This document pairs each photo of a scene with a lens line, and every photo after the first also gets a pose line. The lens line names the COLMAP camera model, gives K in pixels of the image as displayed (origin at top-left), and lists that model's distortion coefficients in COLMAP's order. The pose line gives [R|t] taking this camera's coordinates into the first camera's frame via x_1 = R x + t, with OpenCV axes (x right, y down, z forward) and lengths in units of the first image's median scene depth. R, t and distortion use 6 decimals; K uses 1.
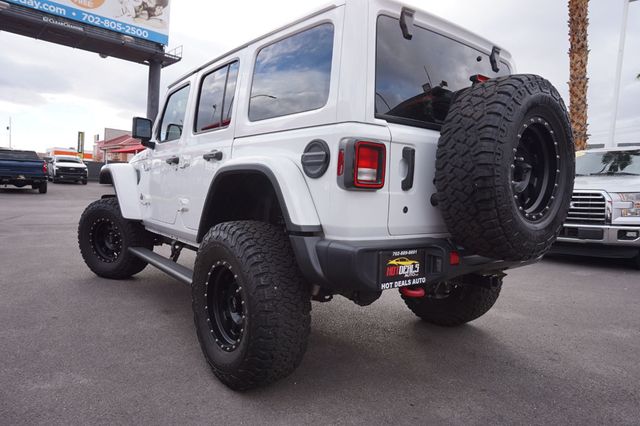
lens RADIAL K [[435.8, 0, 309.3], [0, 435.8, 204.6], [0, 0, 1]] dist [-0.030257, 0.032468]
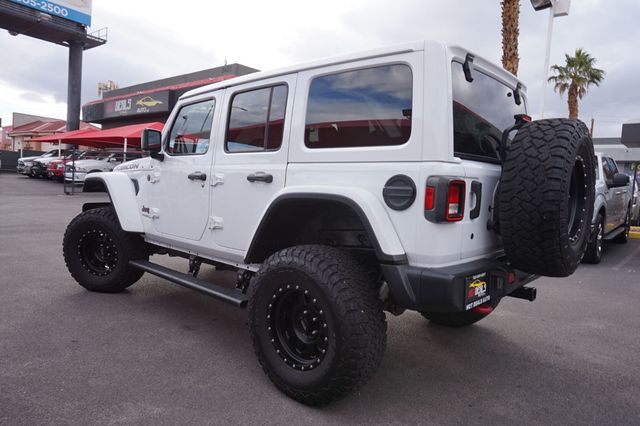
lens RADIAL K [[435.8, 0, 314.9], [0, 435.8, 206.9], [0, 0, 1]] dist [-0.030257, 0.032468]
pose [[0.985979, -0.011799, 0.166452, -0.289858], [0.007298, 0.999592, 0.027627, -0.077792], [-0.166710, -0.026025, 0.985663, -0.030564]]
